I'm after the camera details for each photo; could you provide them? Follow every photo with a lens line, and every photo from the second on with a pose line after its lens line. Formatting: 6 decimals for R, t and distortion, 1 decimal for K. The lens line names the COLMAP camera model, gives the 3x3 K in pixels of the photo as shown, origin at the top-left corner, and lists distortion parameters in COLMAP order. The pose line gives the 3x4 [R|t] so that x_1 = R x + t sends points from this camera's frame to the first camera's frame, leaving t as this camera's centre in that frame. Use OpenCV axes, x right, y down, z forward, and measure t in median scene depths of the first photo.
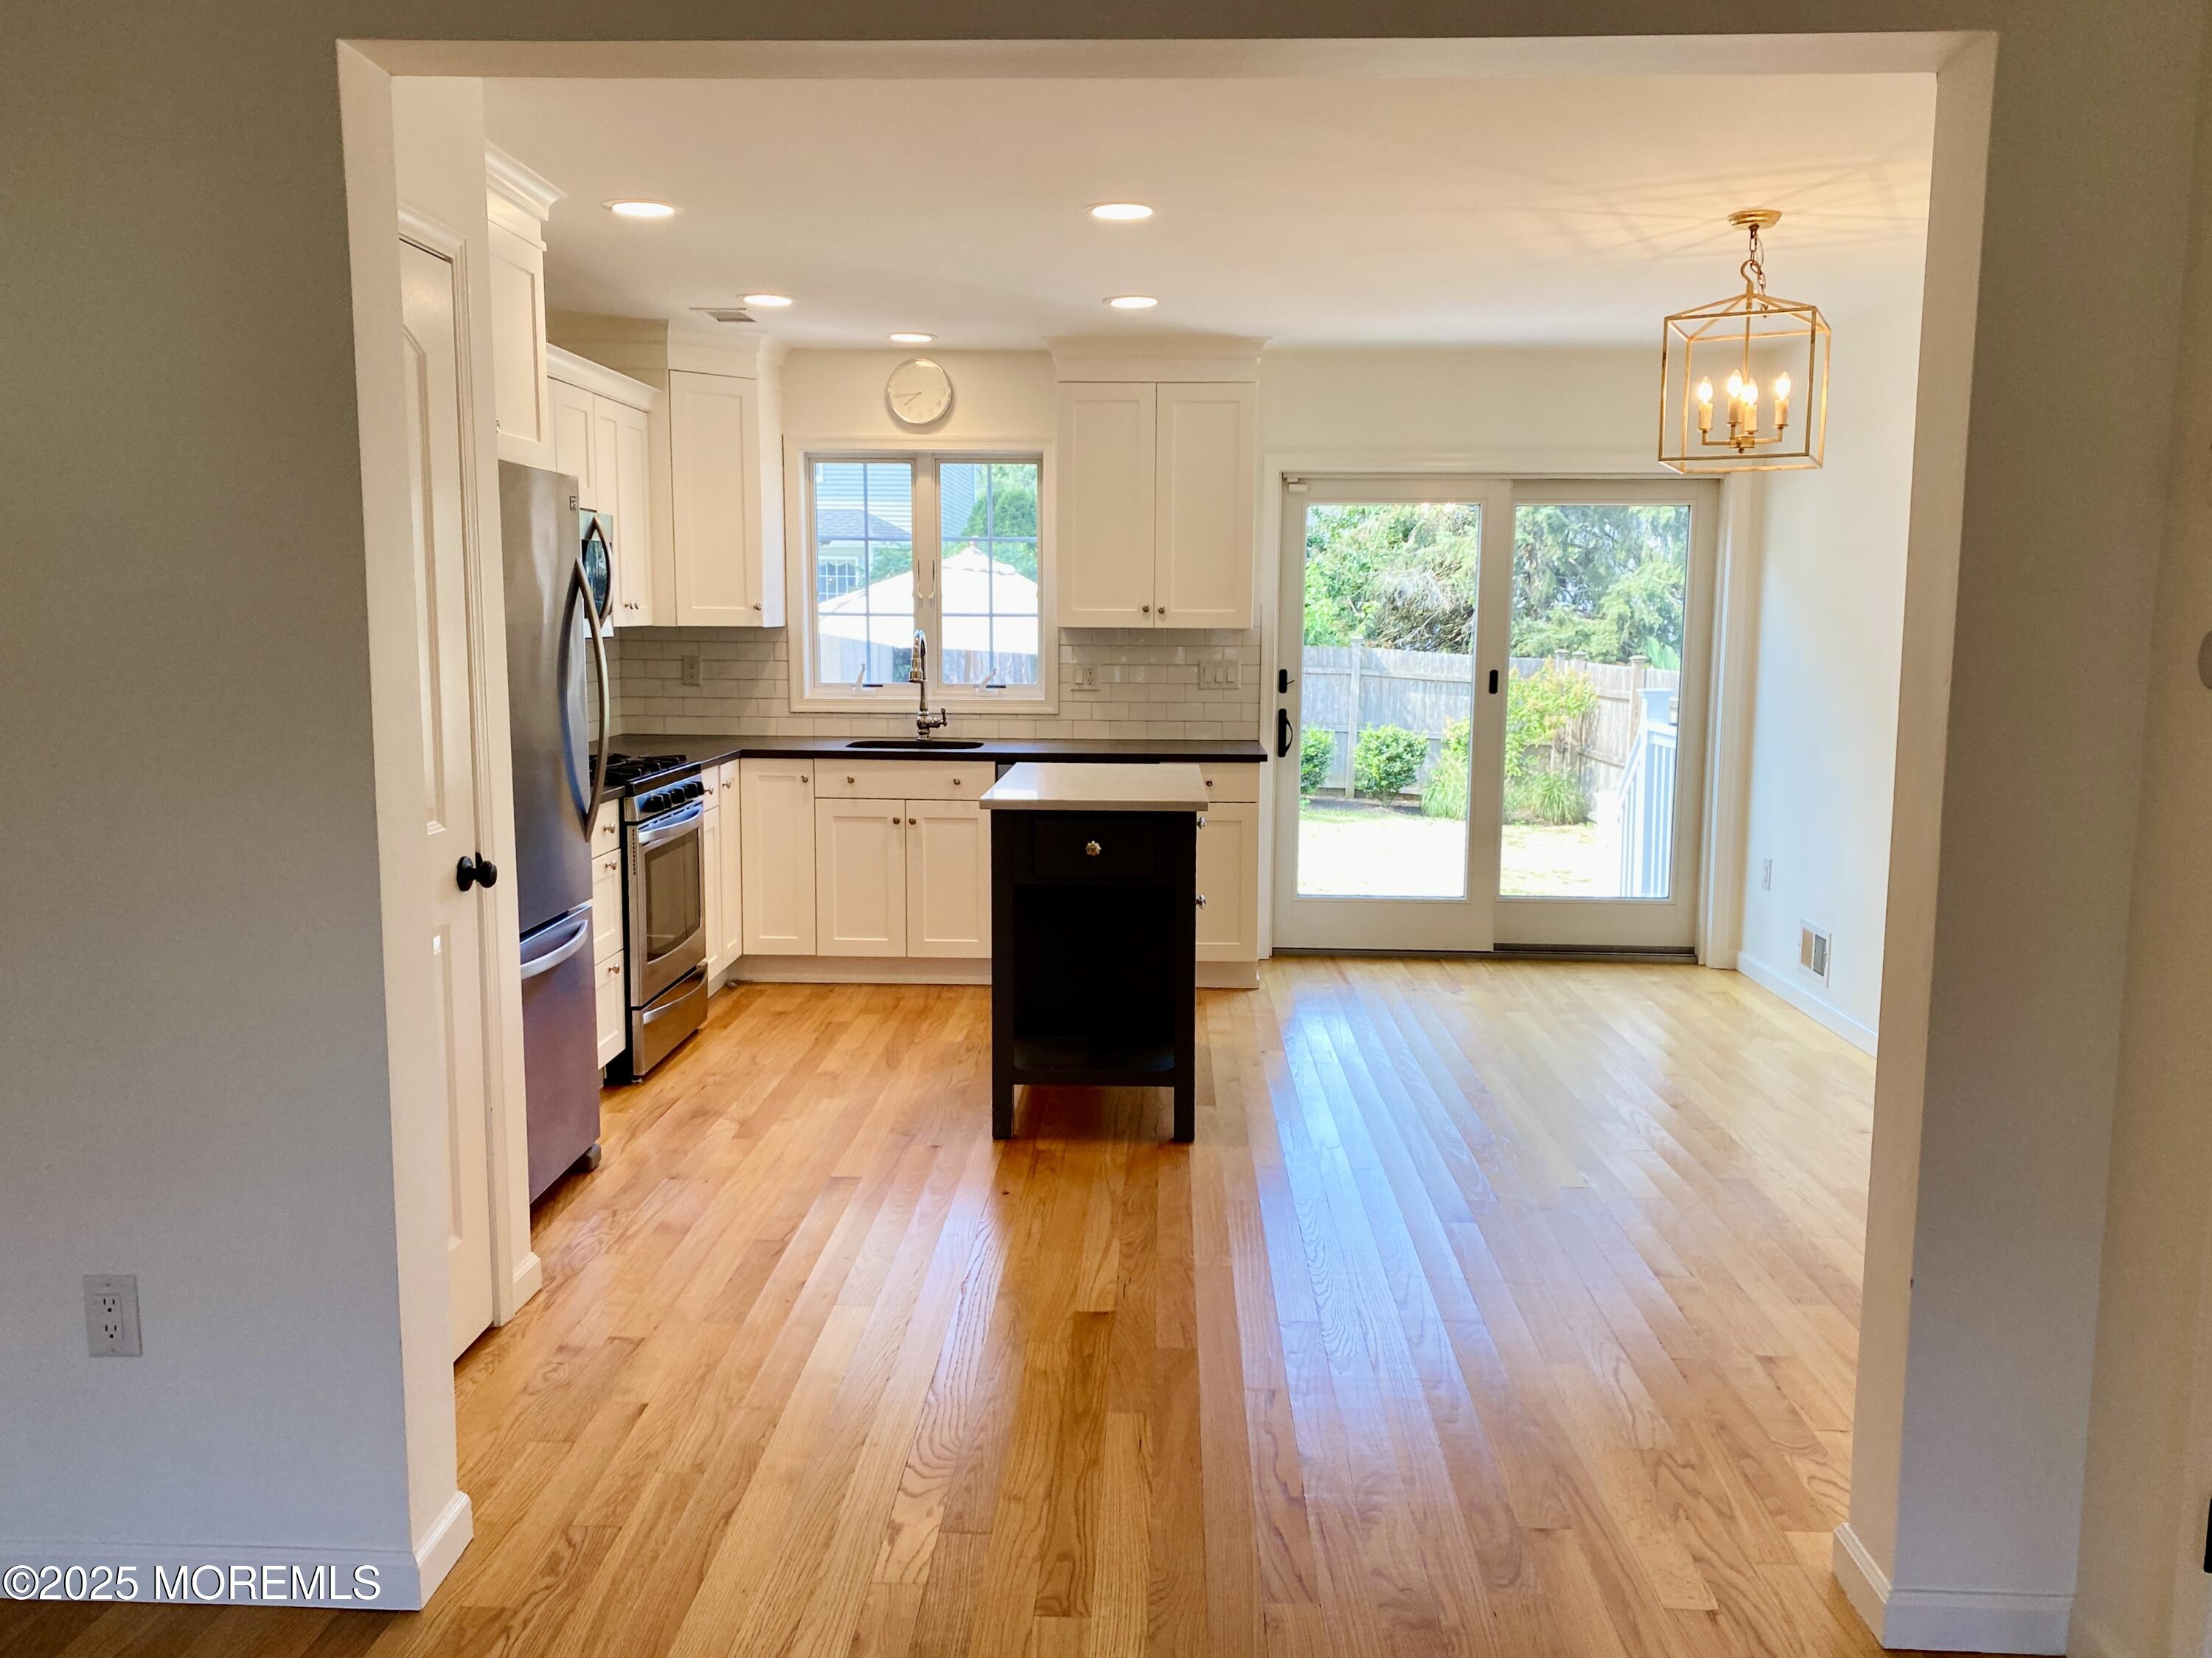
lens RADIAL K [[1780.0, 0, 1128.0], [0, 1780.0, 835.0], [0, 0, 1]] dist [0.163497, -0.239025]
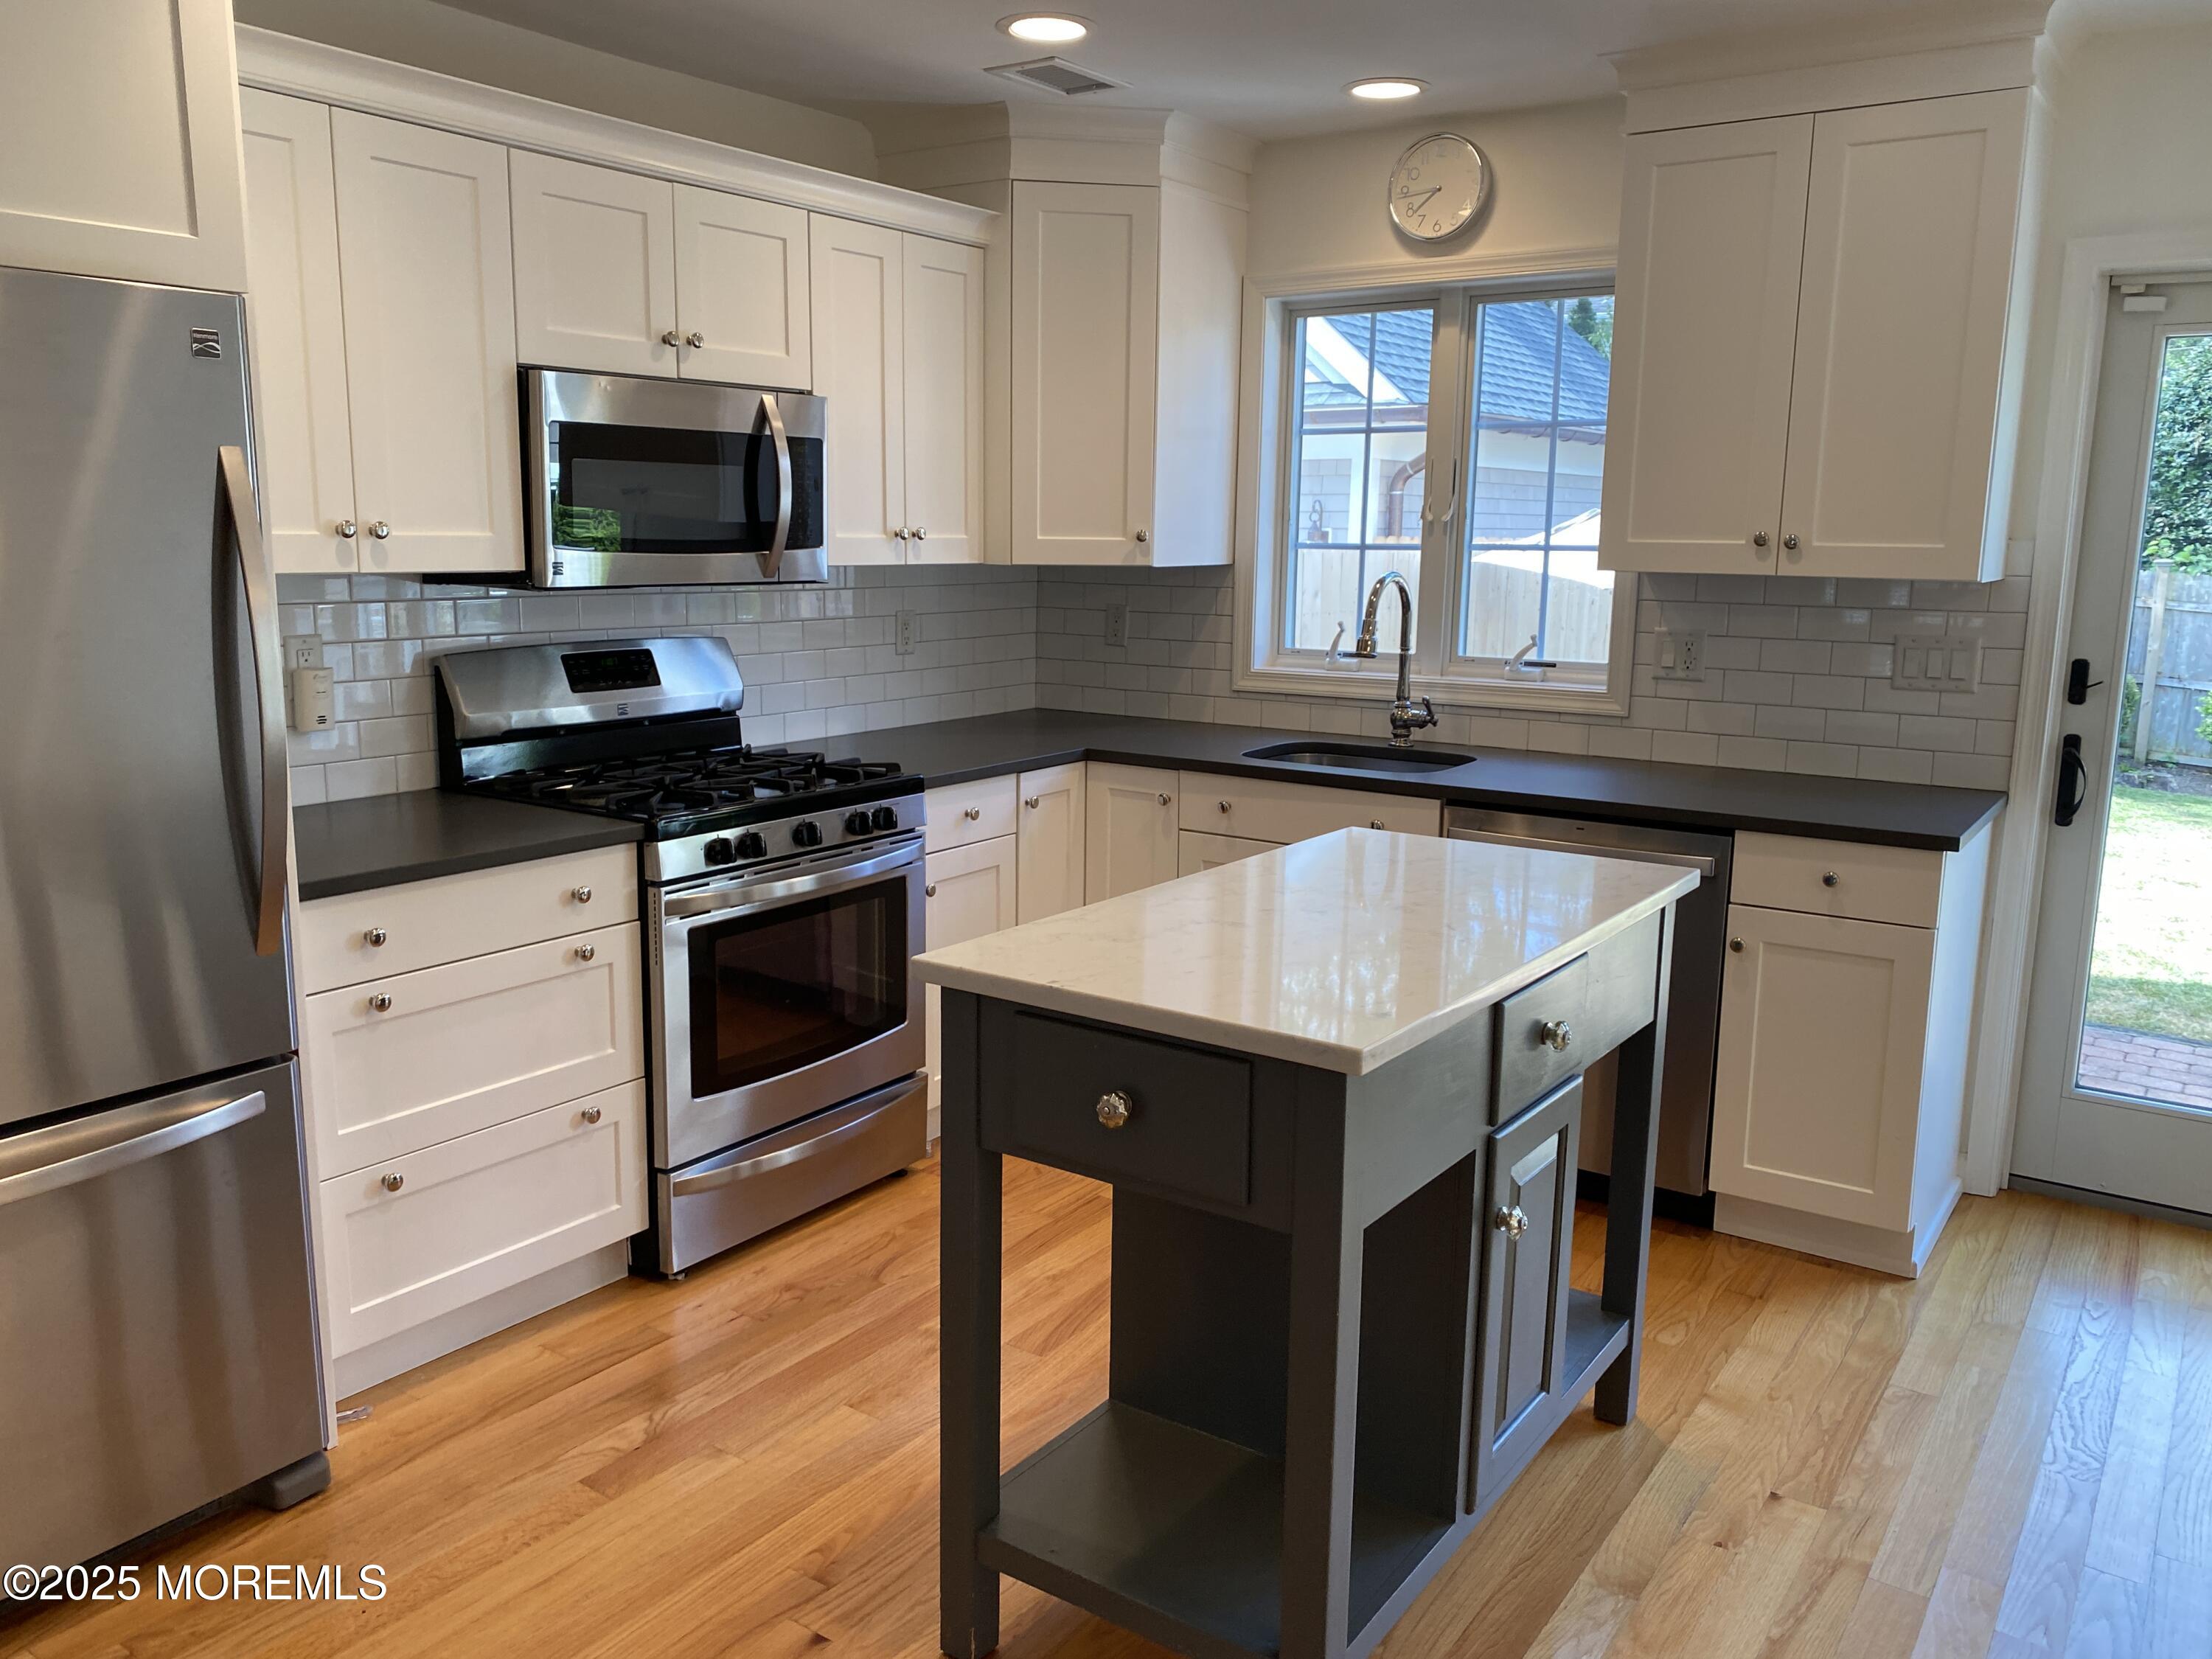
lens RADIAL K [[1712.5, 0, 1074.5], [0, 1712.5, 825.8], [0, 0, 1]] dist [0.044930, -0.069664]
pose [[0.831484, 0.099614, -0.546545, 0.128656], [-0.075252, 0.994921, 0.066852, -0.058923], [0.550428, -0.014458, 0.834757, 0.441699]]
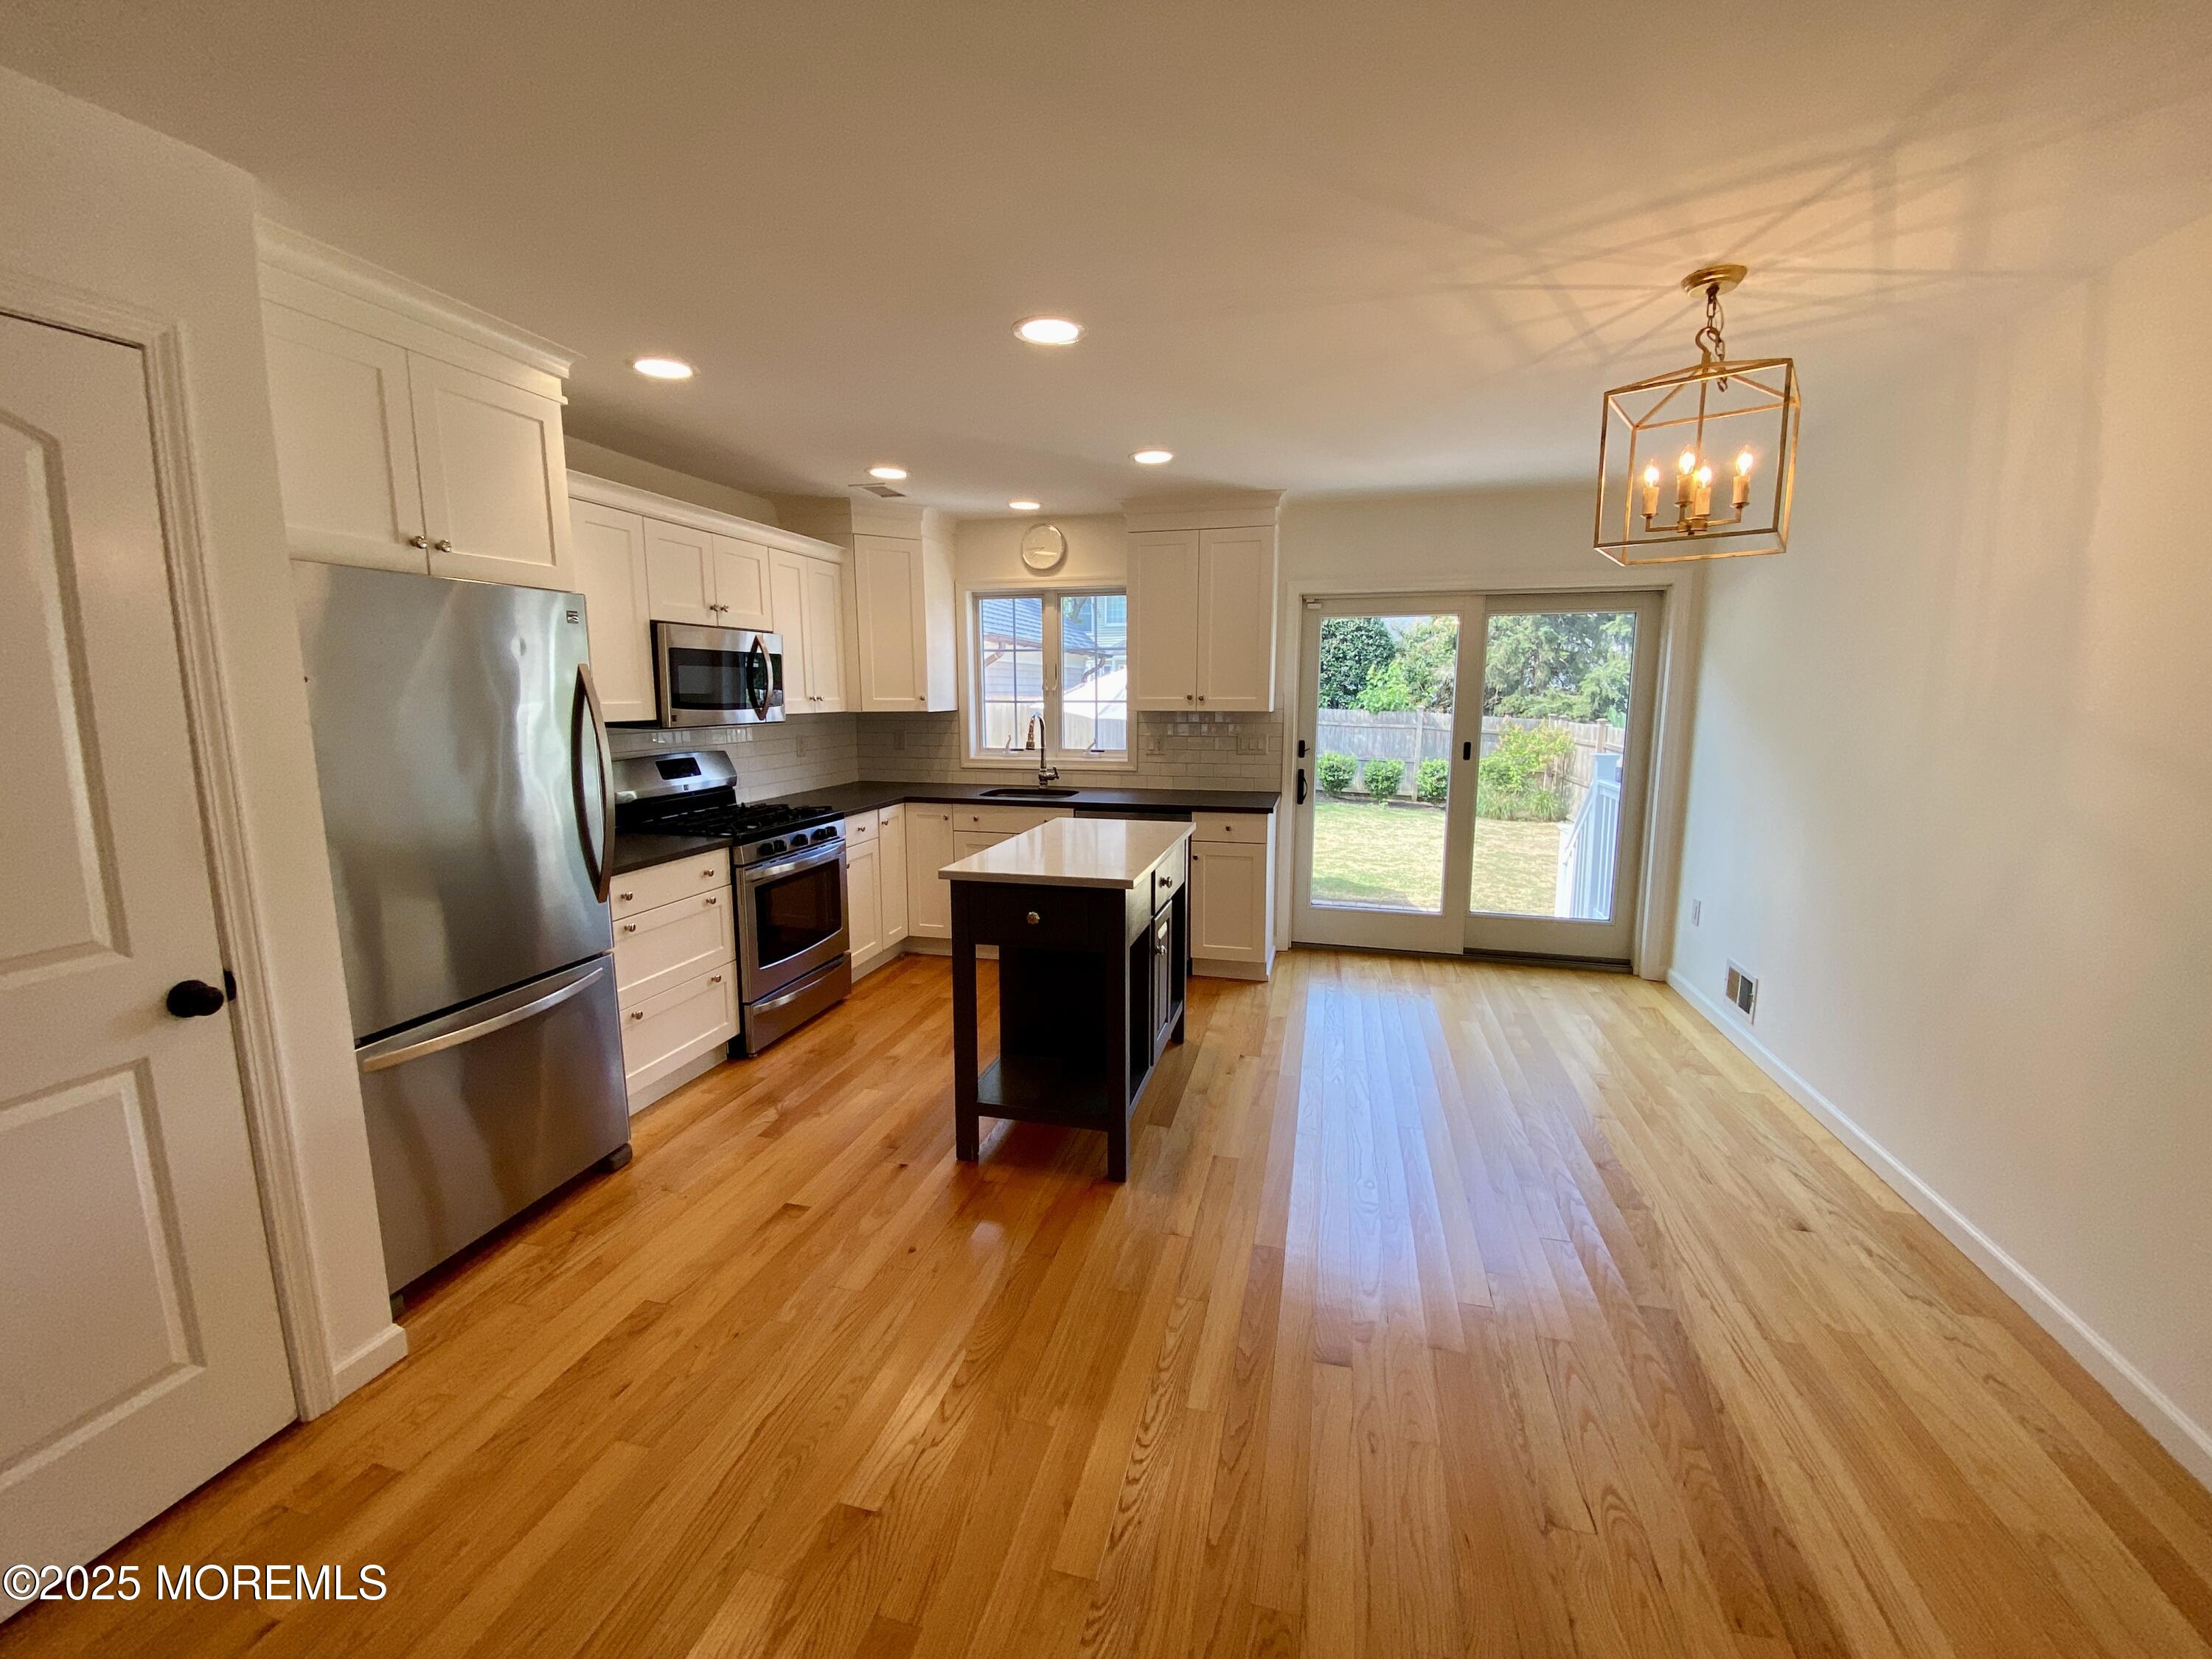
lens RADIAL K [[899.1, 0, 1109.4], [0, 899.1, 821.2], [0, 0, 1]] dist [0.055231, -0.035835]
pose [[0.975051, 0.024877, -0.220584, 0.101645], [-0.020750, 0.999564, 0.021006, -0.044850], [0.221011, -0.015905, 0.975142, 0.312653]]
